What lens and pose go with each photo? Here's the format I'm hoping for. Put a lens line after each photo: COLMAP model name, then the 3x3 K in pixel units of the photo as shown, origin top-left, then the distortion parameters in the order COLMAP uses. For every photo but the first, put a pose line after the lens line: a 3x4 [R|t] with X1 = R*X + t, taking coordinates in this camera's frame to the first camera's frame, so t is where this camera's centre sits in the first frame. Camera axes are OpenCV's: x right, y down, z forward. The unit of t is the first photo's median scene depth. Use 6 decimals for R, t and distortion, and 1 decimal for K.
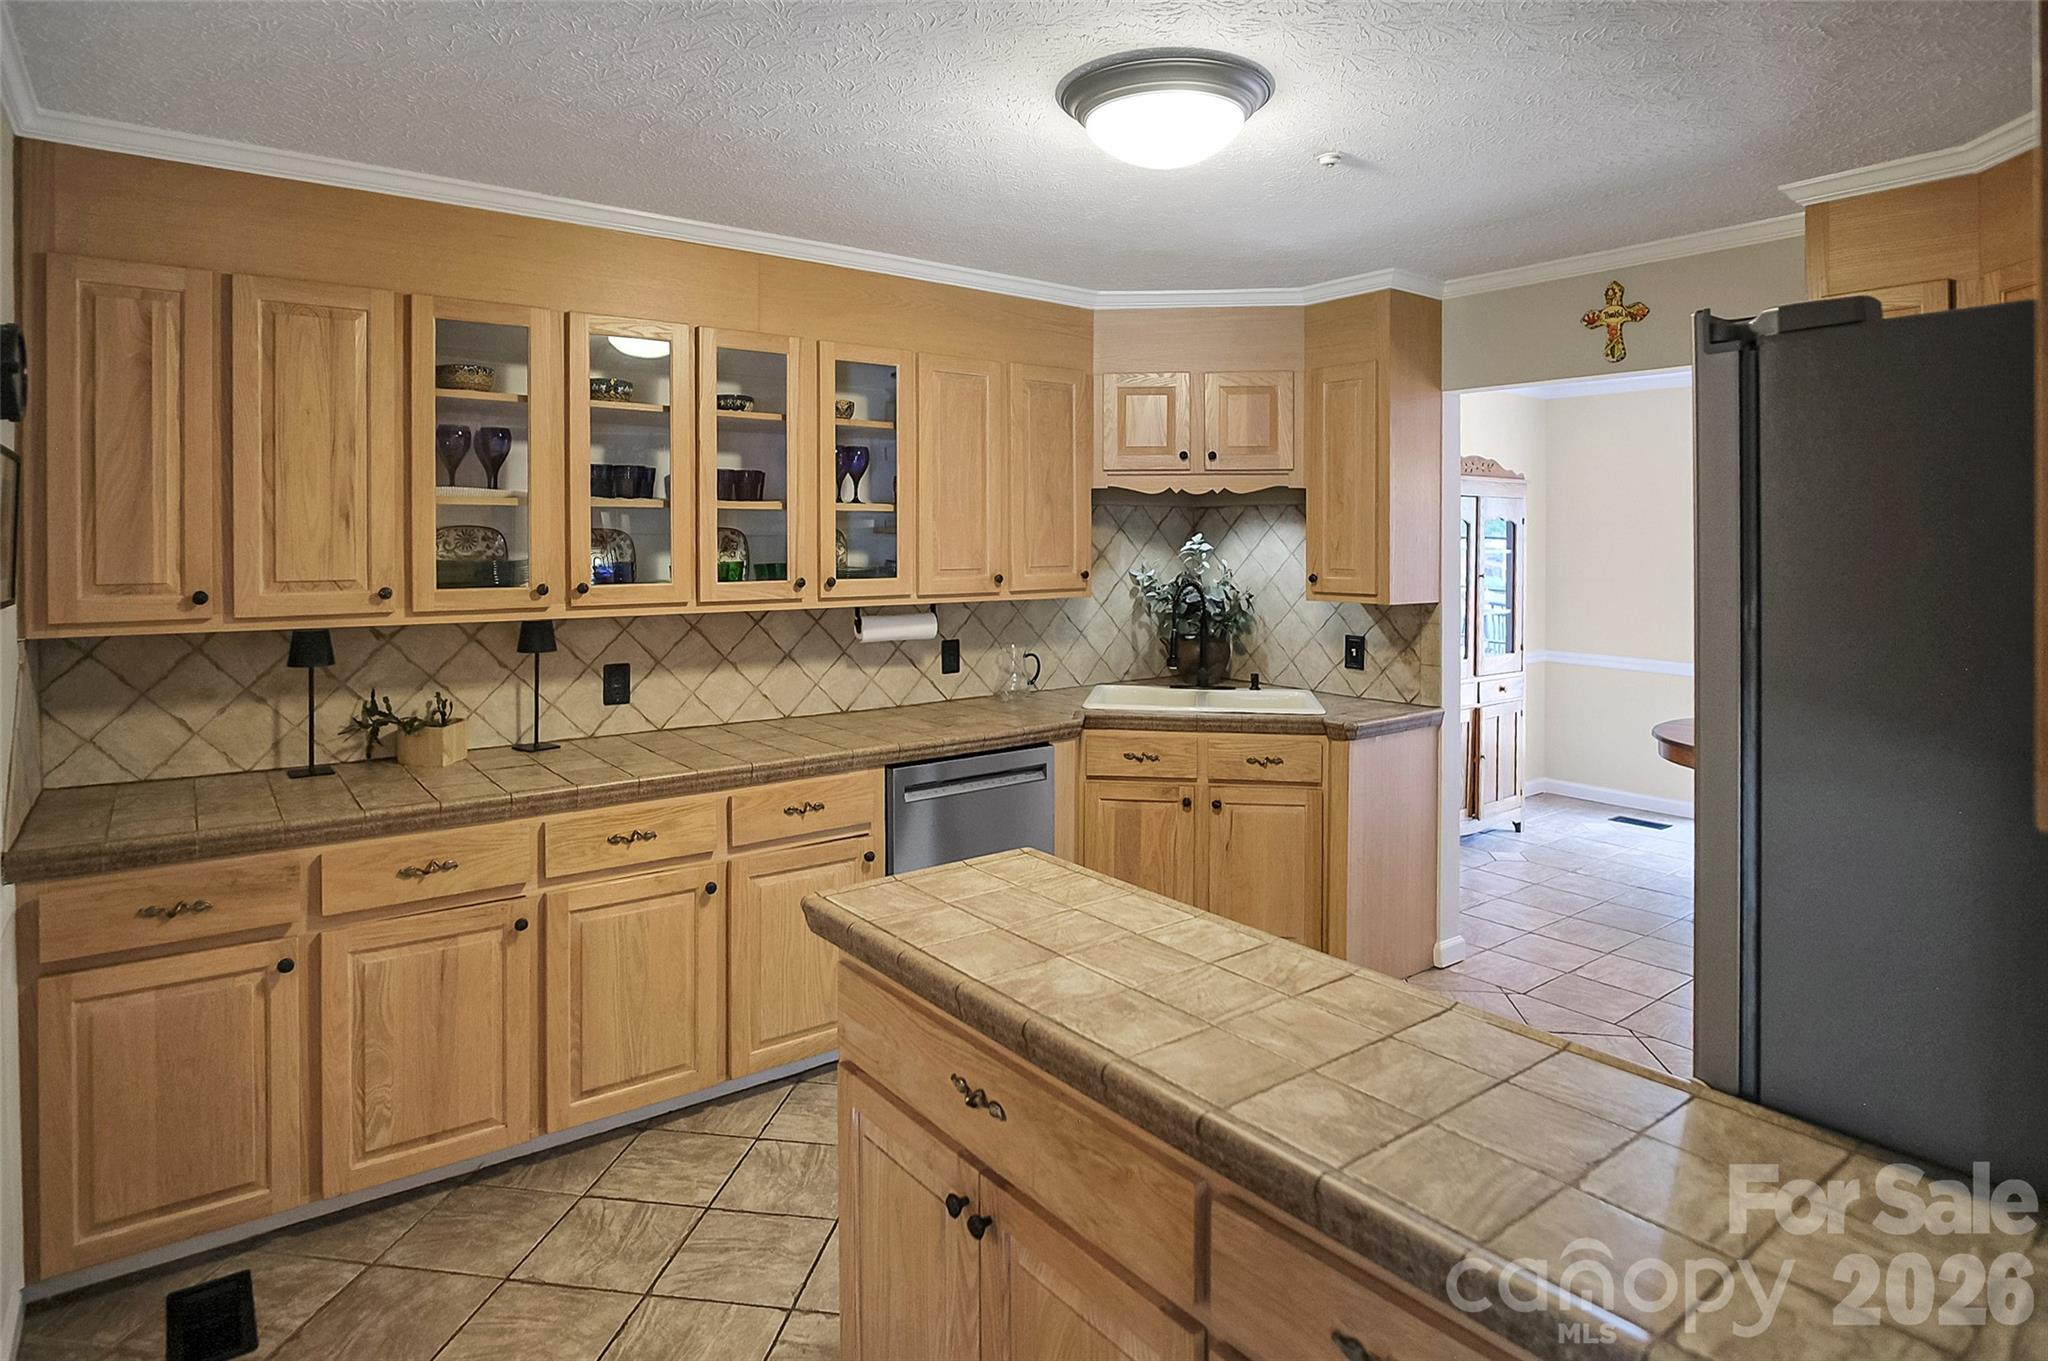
lens RADIAL K [[1149.4, 0, 1020.0], [0, 1149.4, 552.7], [0, 0, 1]] dist [-0.033533, 0.001246]
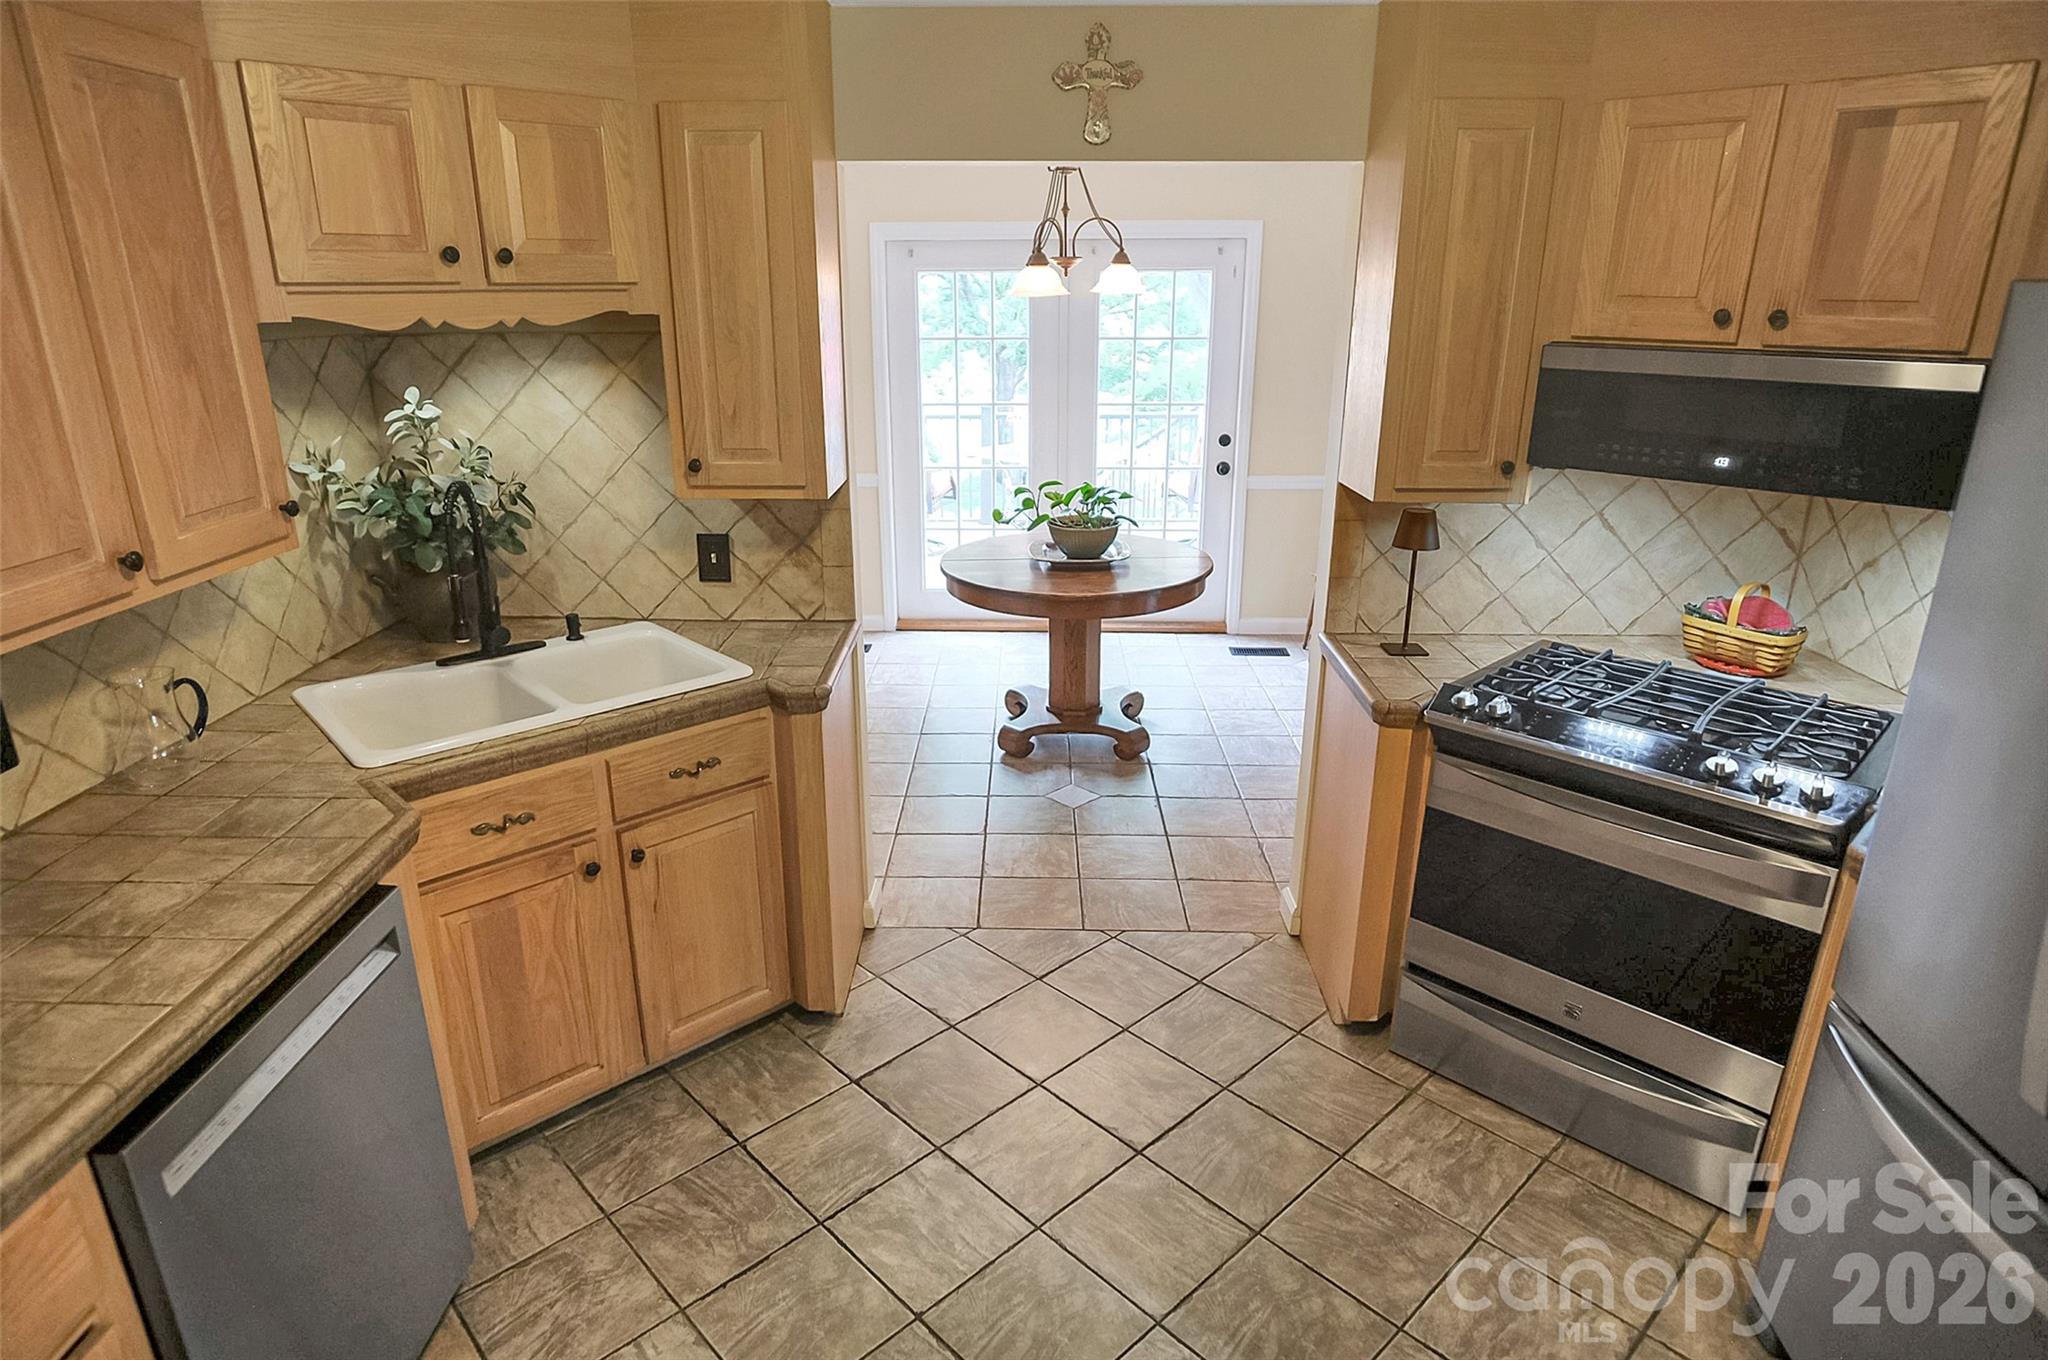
lens RADIAL K [[1145.7, 0, 999.1], [0, 1145.7, 683.6], [0, 0, 1]] dist [-0.038484, 0.011768]
pose [[0.626790, -0.256060, 0.735913, -0.135973], [0.009770, 0.946969, 0.321175, -0.065792], [-0.779127, -0.194120, 0.596052, 0.483684]]
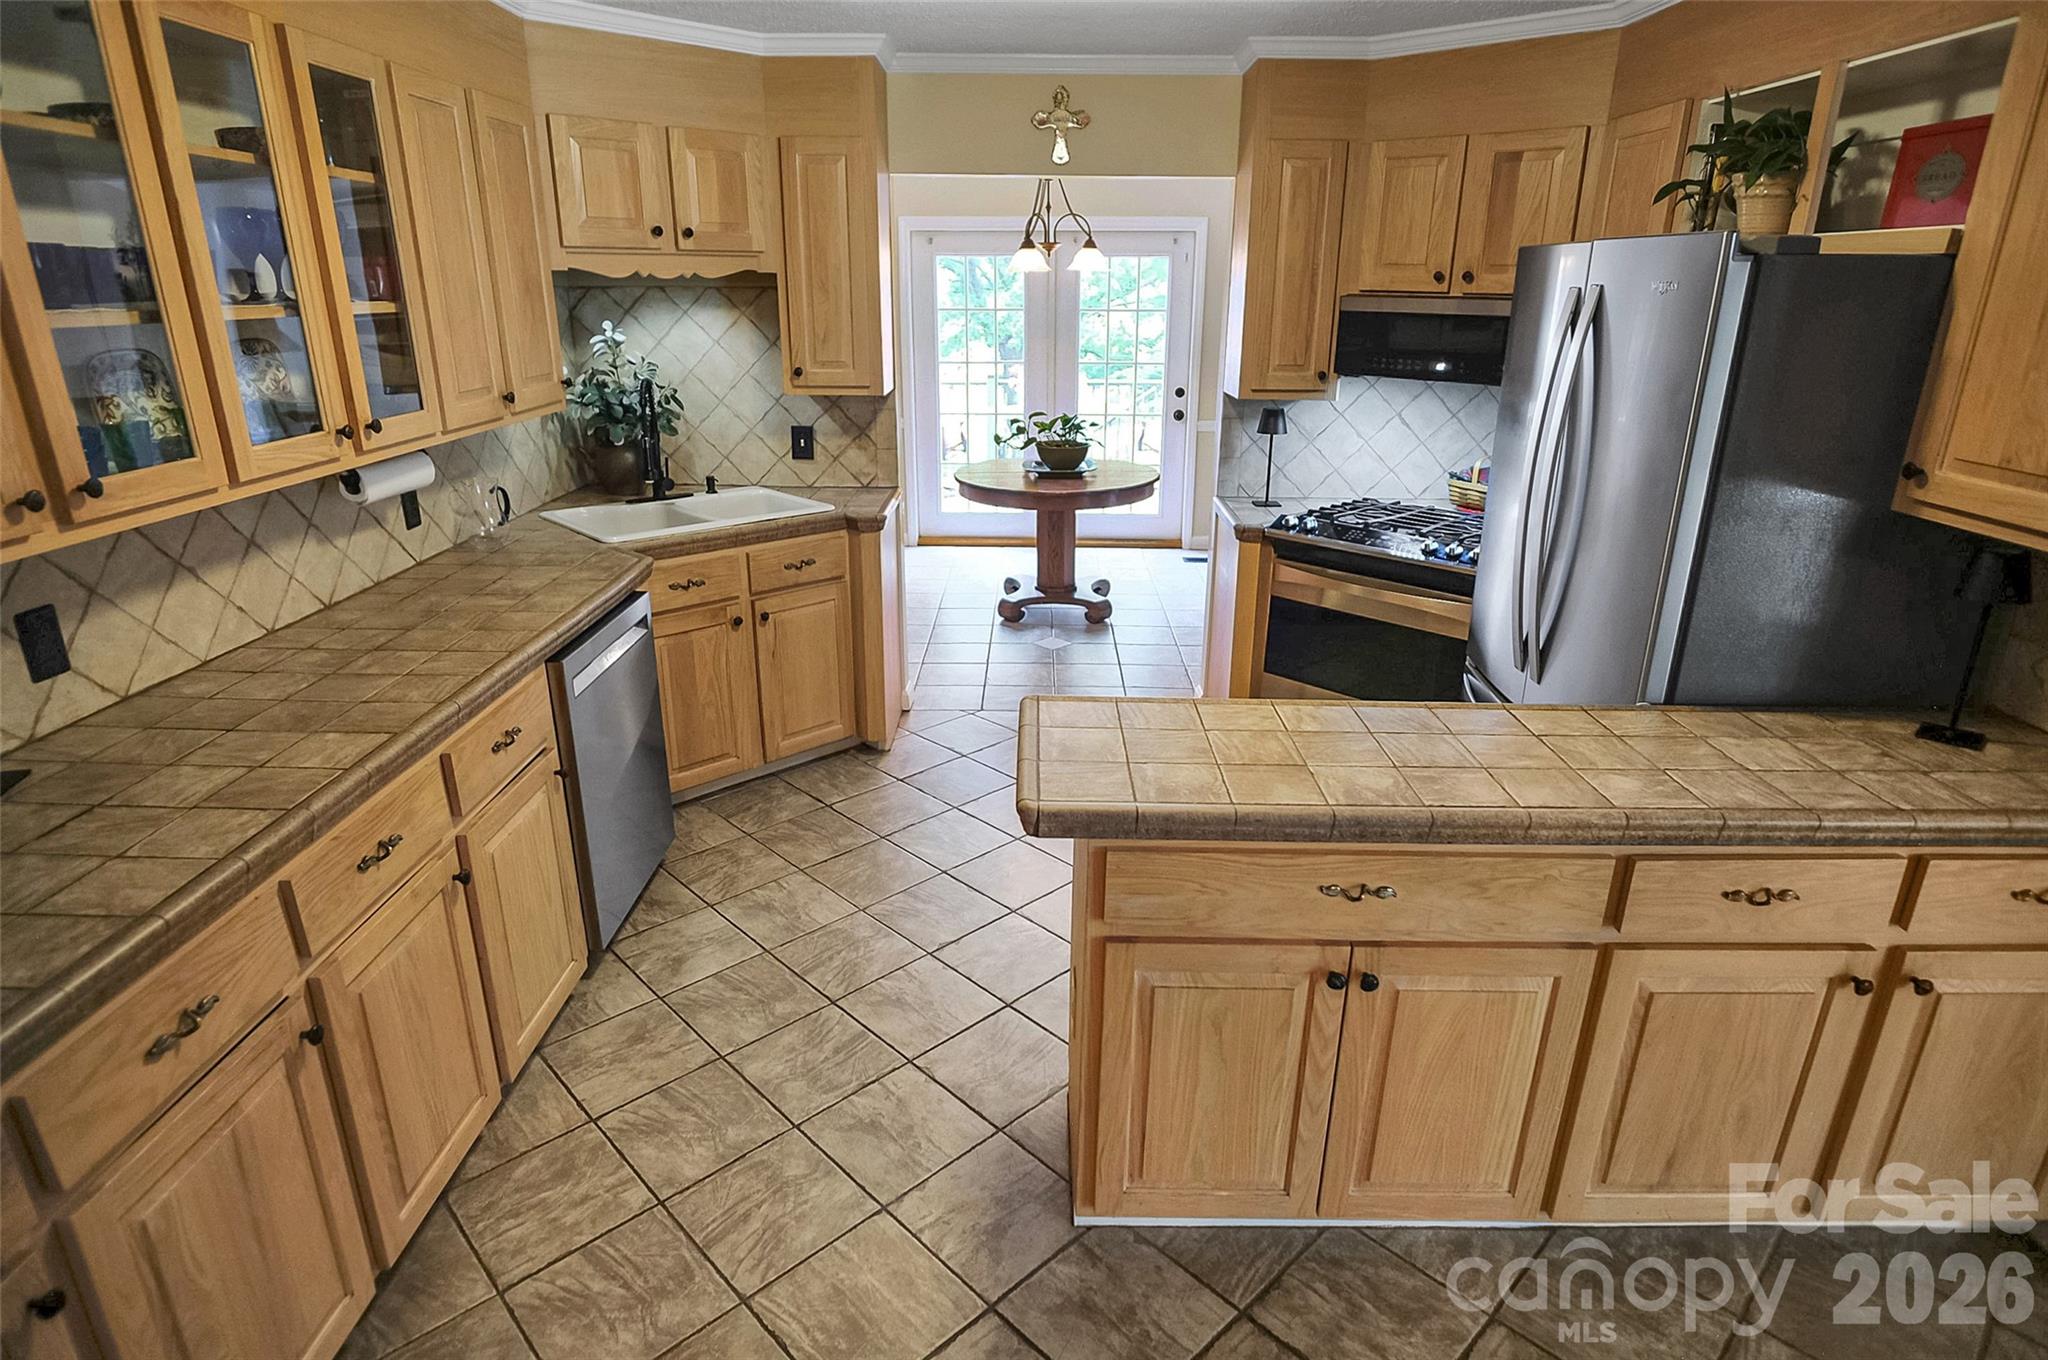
lens RADIAL K [[1115.4, 0, 1025.9], [0, 1115.4, 689.6], [0, 0, 1]] dist [-0.039491, 0.013394]
pose [[0.614634, -0.266848, 0.742306, -0.407660], [0.001712, 0.941491, 0.337034, -0.041938], [-0.788811, -0.205882, 0.579129, 0.252134]]
